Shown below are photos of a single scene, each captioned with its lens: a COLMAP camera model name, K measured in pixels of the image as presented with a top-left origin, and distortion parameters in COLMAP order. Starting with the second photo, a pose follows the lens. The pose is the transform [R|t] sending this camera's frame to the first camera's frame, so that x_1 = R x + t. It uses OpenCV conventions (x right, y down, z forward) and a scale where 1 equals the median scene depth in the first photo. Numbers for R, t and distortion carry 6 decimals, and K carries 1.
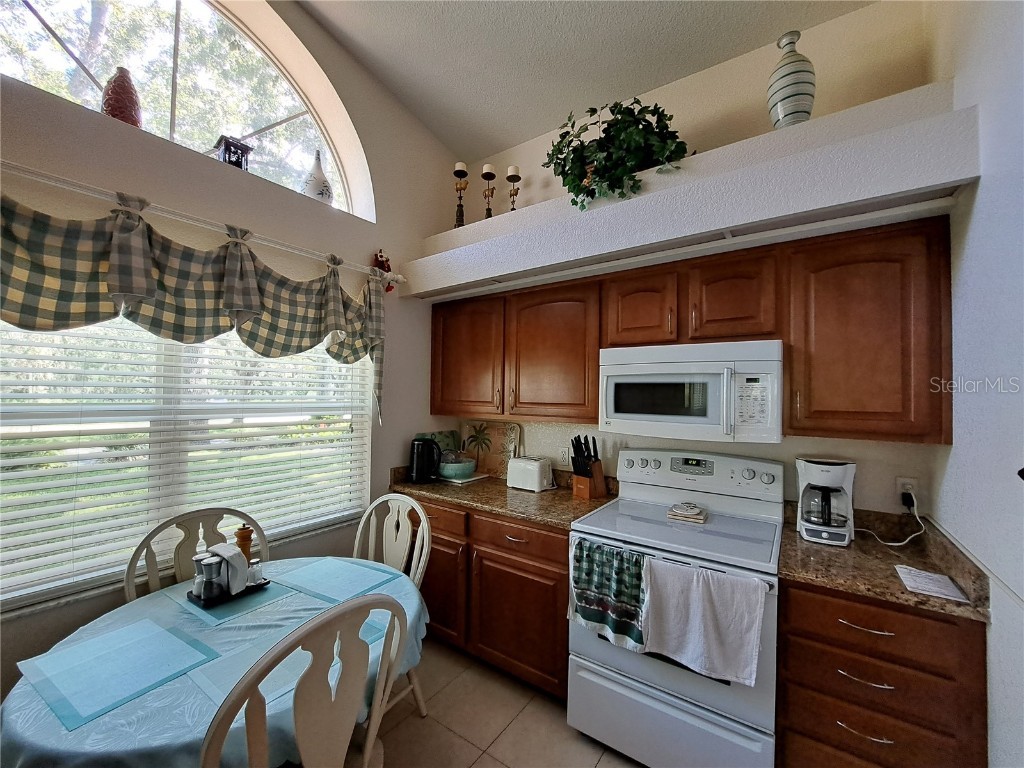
lens RADIAL K [[406.4, 0, 512.0], [0, 406.4, 385.9], [0, 0, 1]] dist [-0.011786, -0.001174]
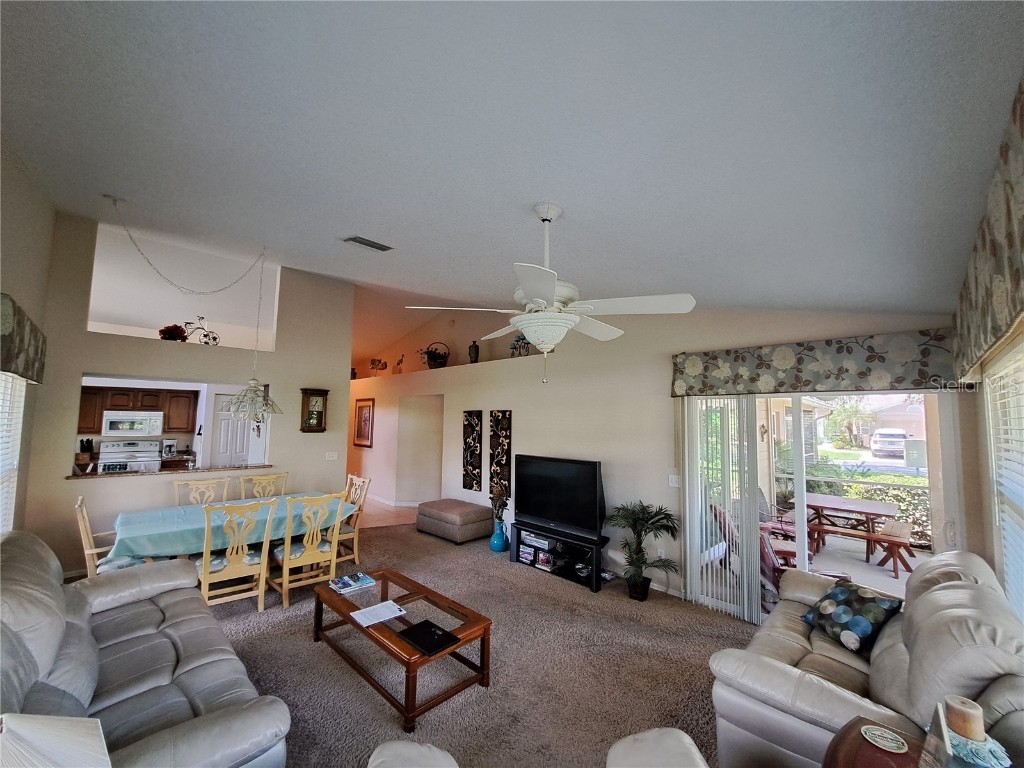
lens RADIAL K [[406.4, 0, 512.0], [0, 406.4, 385.9], [0, 0, 1]] dist [-0.011786, -0.001174]
pose [[0.170658, 0.067892, 0.982989, -2.702601], [-0.034556, 0.997422, -0.062890, -0.224919], [-0.984724, -0.023235, 0.172564, -3.130959]]
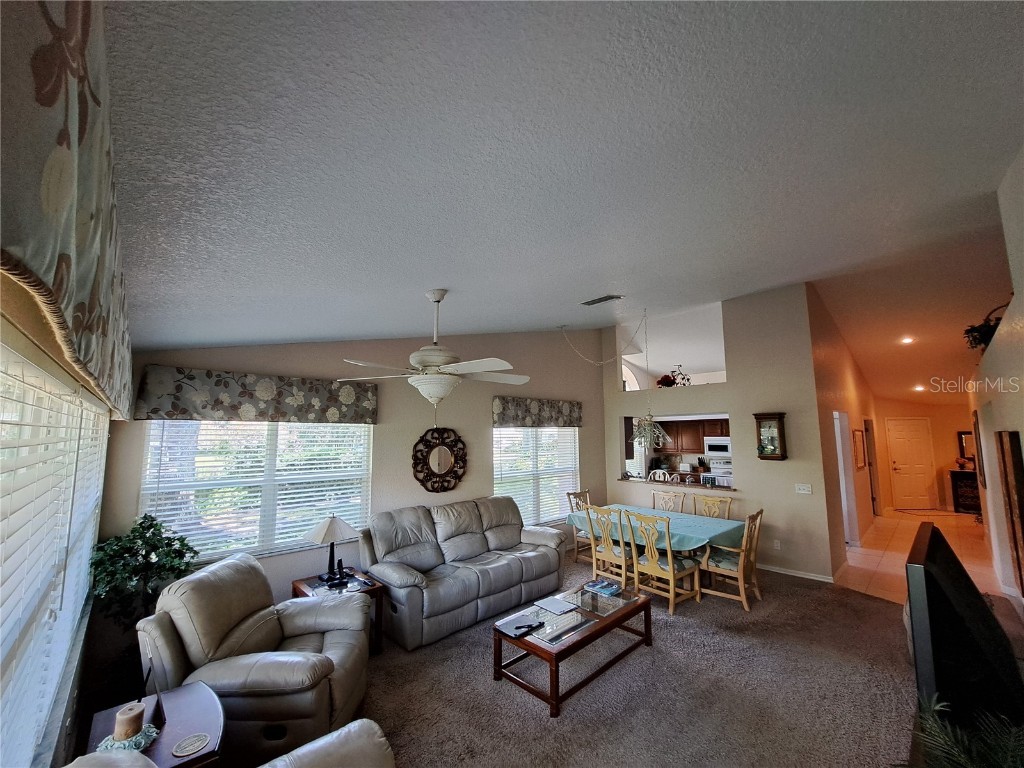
lens RADIAL K [[406.4, 0, 512.0], [0, 406.4, 385.9], [0, 0, 1]] dist [-0.011786, -0.001174]
pose [[0.978183, -0.045137, -0.202780, -1.051002], [0.025500, 0.994817, -0.098430, -0.301882], [0.206172, 0.091112, 0.974265, -4.372028]]
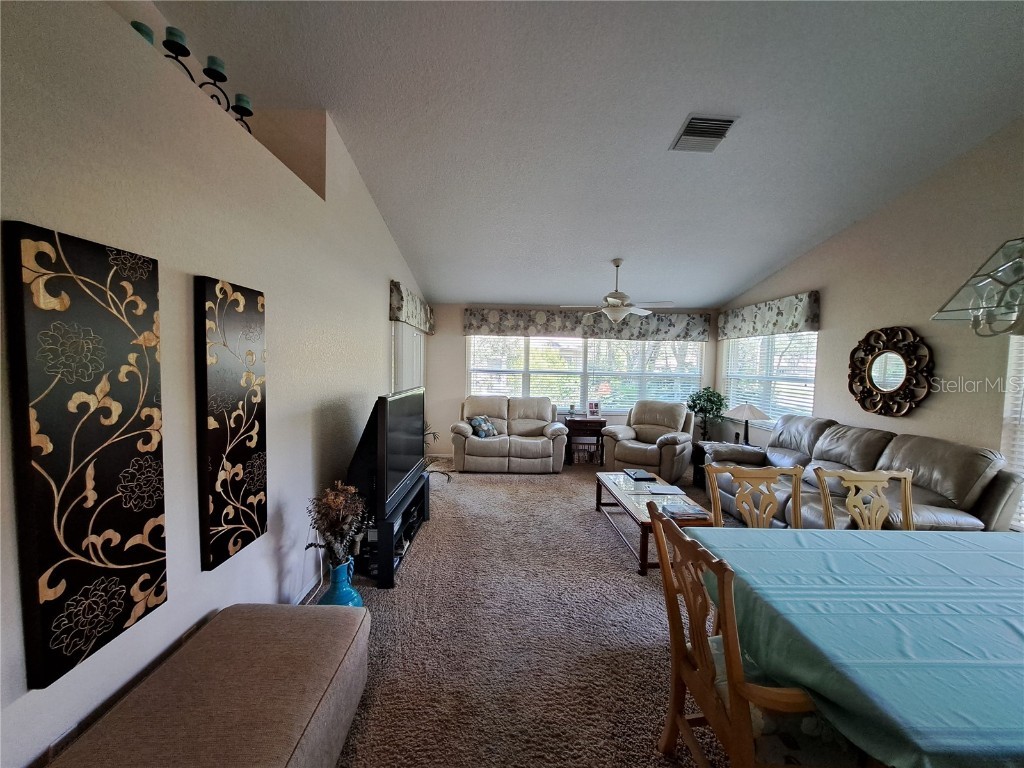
lens RADIAL K [[406.4, 0, 512.0], [0, 406.4, 385.9], [0, 0, 1]] dist [-0.011786, -0.001174]
pose [[-0.806322, -0.006018, -0.591446, 0.504095], [-0.024053, 0.999455, 0.022622, -0.022663], [0.590987, 0.032467, -0.806027, -1.277071]]
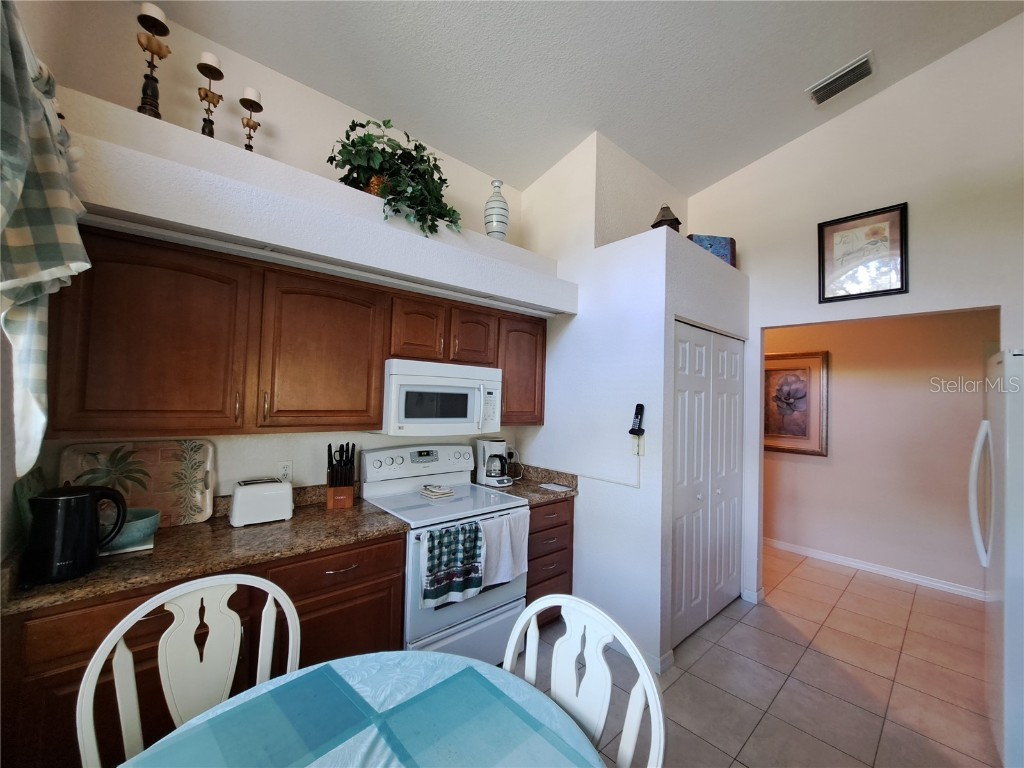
lens RADIAL K [[406.4, 0, 512.0], [0, 406.4, 385.9], [0, 0, 1]] dist [-0.011786, -0.001174]
pose [[0.222489, 0.022996, 0.974664, -0.845723], [-0.044433, 0.998922, -0.013426, -0.022628], [-0.973922, -0.040320, 0.223271, 0.514003]]
